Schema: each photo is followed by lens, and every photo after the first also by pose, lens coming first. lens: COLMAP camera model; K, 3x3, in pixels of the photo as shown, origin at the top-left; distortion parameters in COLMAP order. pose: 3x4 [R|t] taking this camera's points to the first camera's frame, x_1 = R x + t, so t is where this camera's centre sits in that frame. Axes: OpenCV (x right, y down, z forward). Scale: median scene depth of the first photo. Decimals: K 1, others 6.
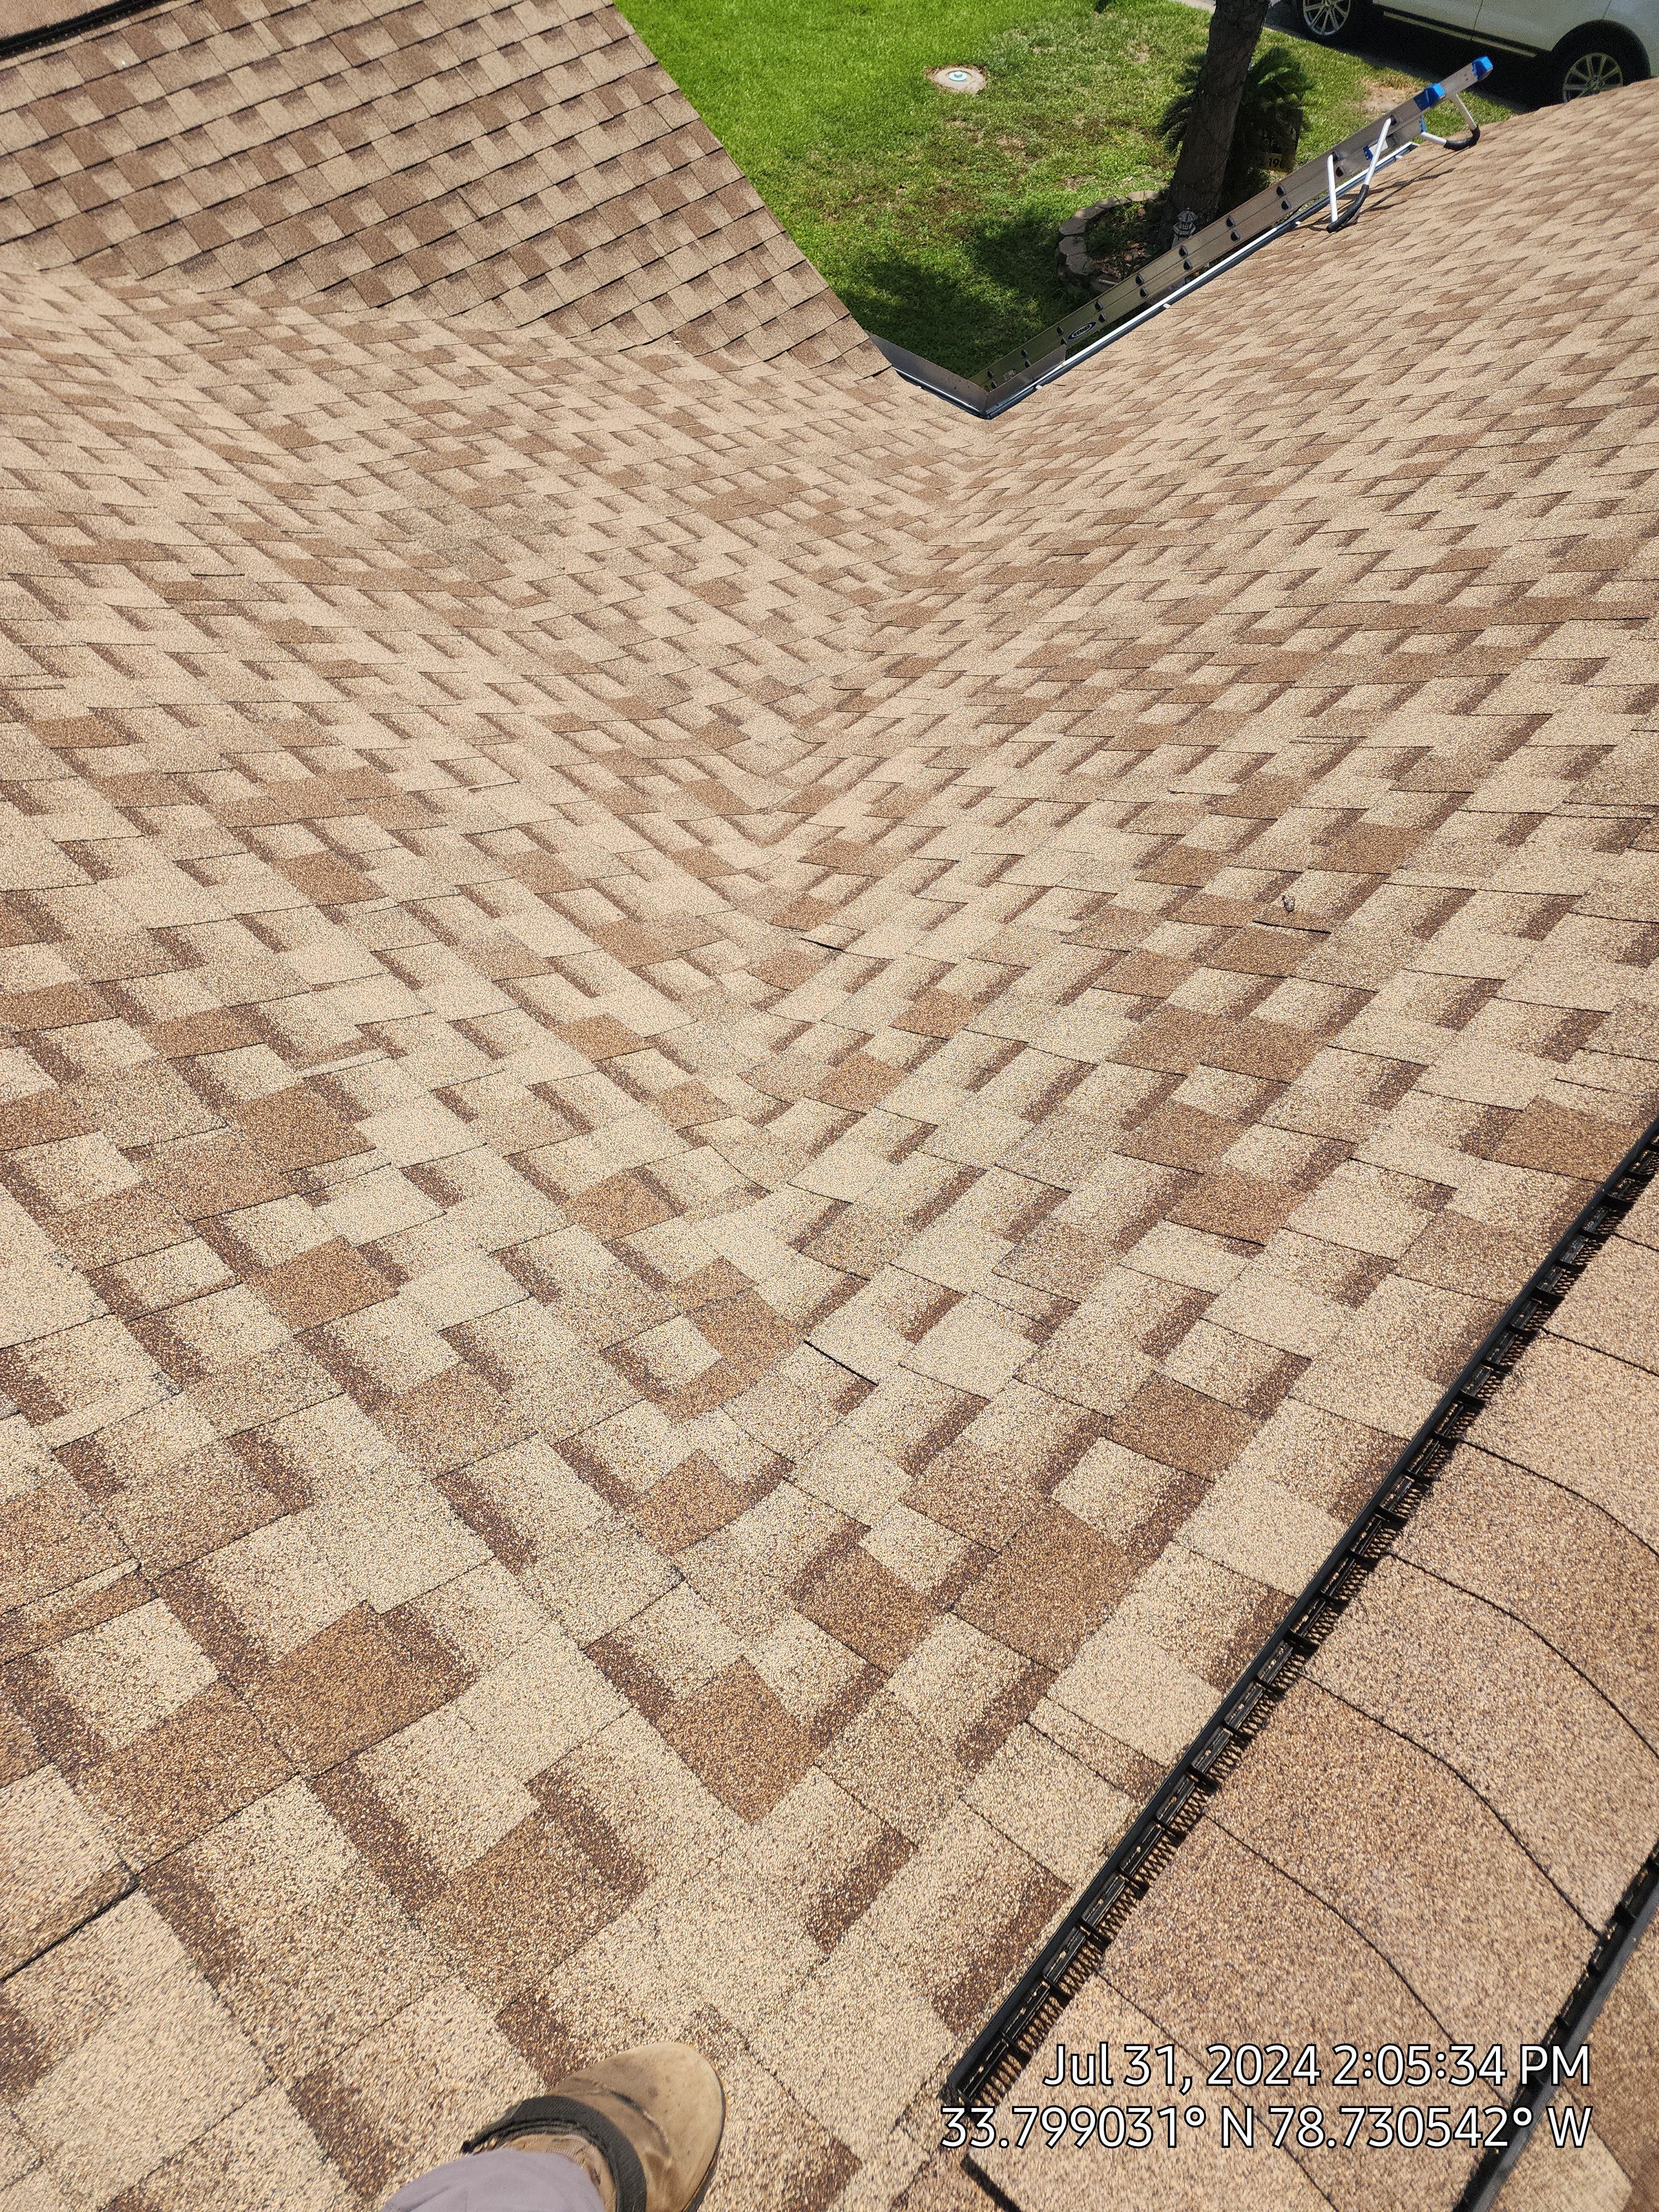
lens RADIAL K [[1473.7, 0, 809.0], [0, 1473.7, 1073.1], [0, 0, 1]] dist [0.075766, -0.064269]
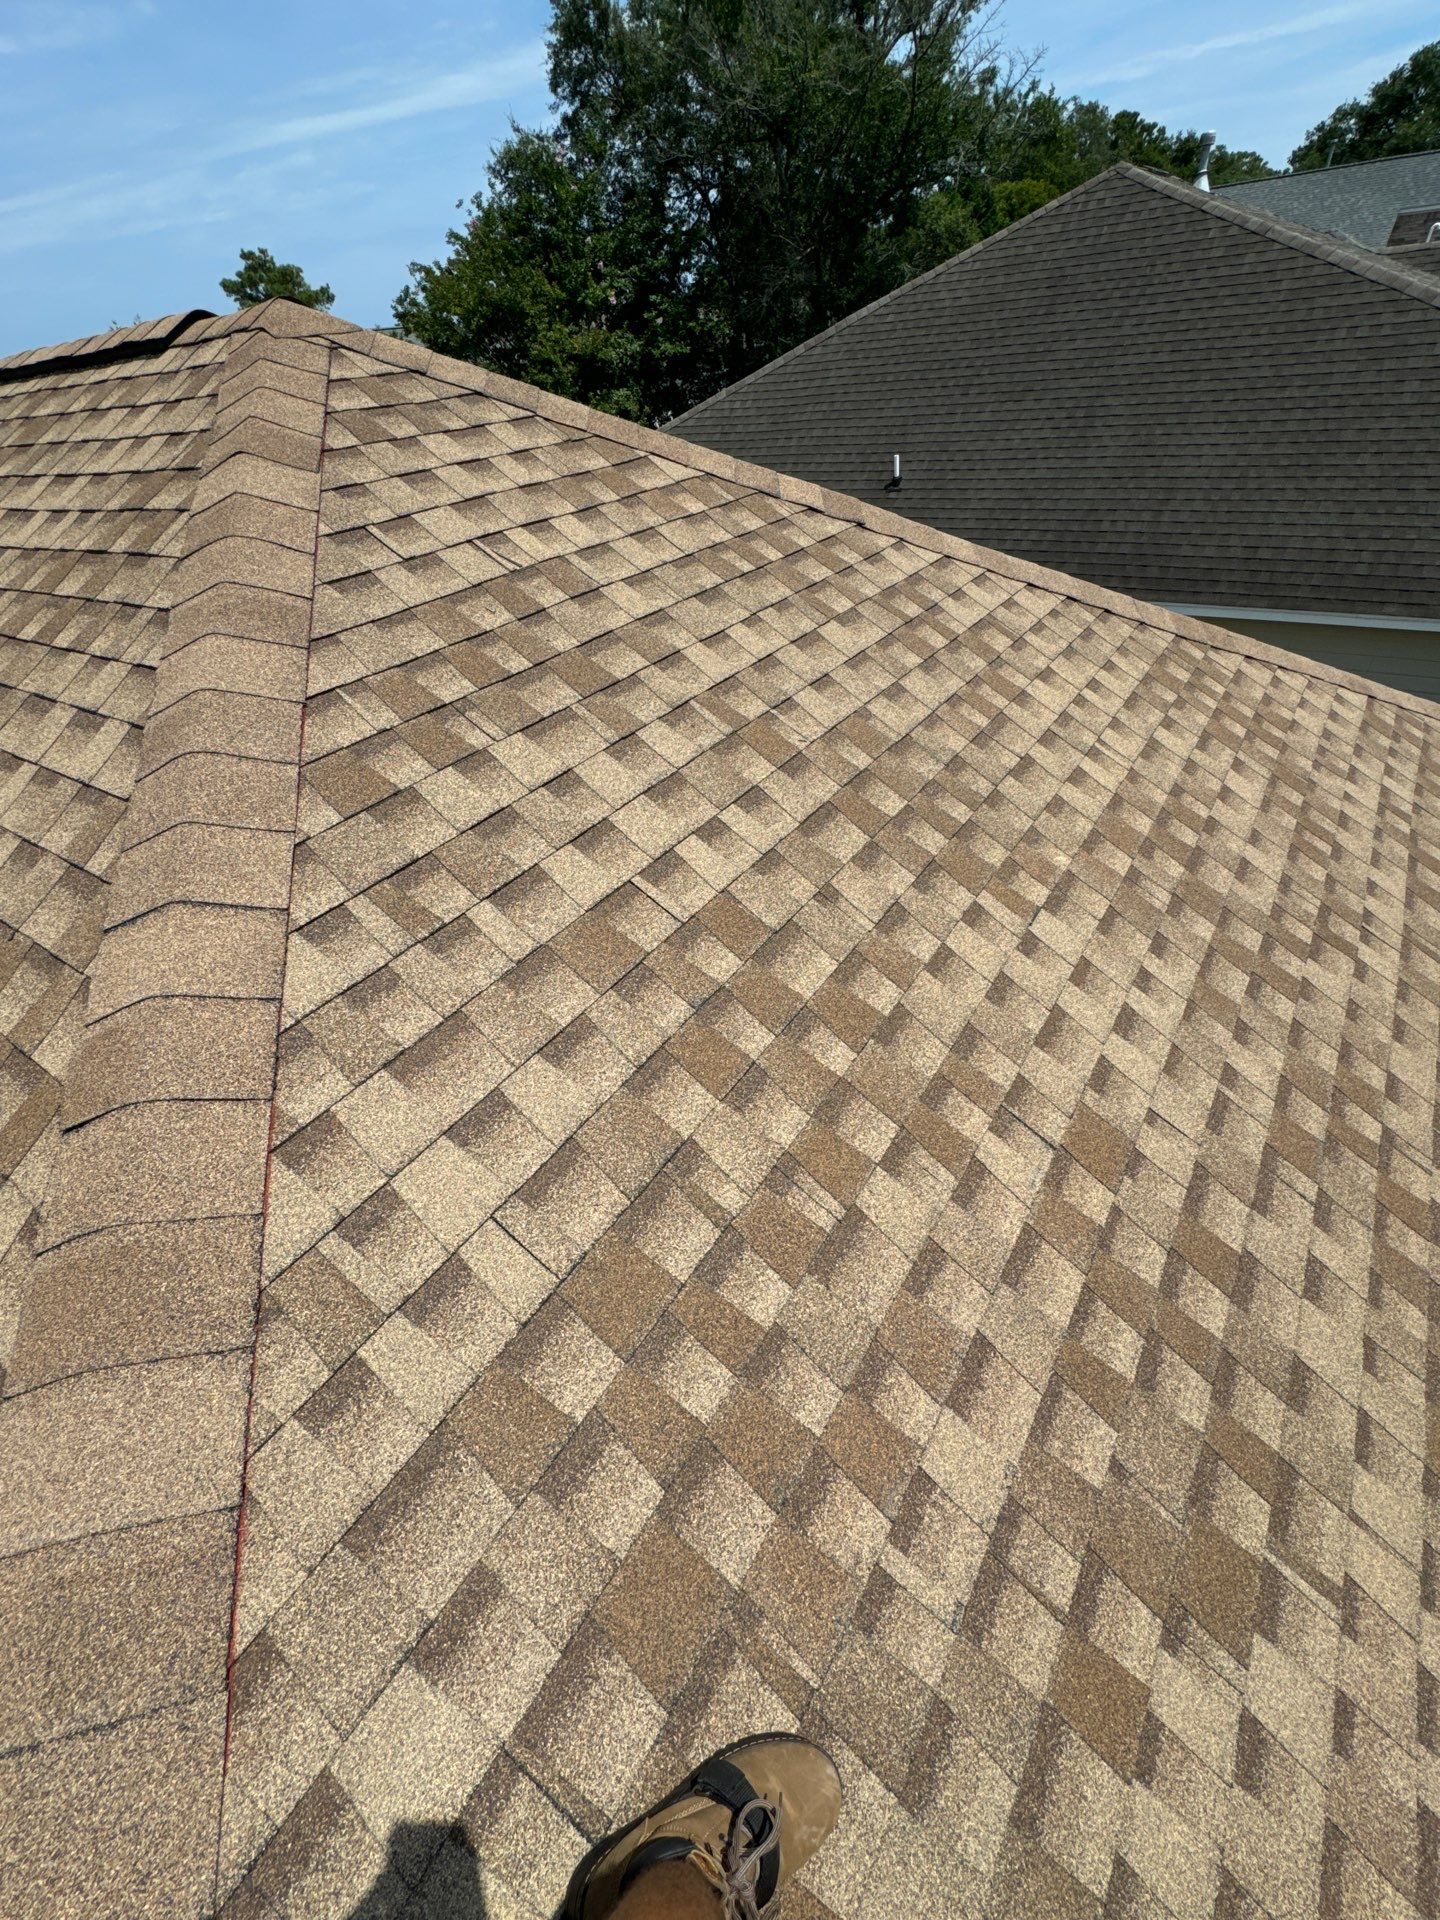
lens RADIAL K [[835.3, 0, 720.9], [0, 835.3, 954.5], [0, 0, 1]] dist [-0.003619, 0.000710]
pose [[0.165487, 0.578554, -0.798679, -0.109766], [-0.747905, 0.601509, 0.280759, -0.097558], [0.642847, 0.550874, 0.532246, 0.079474]]
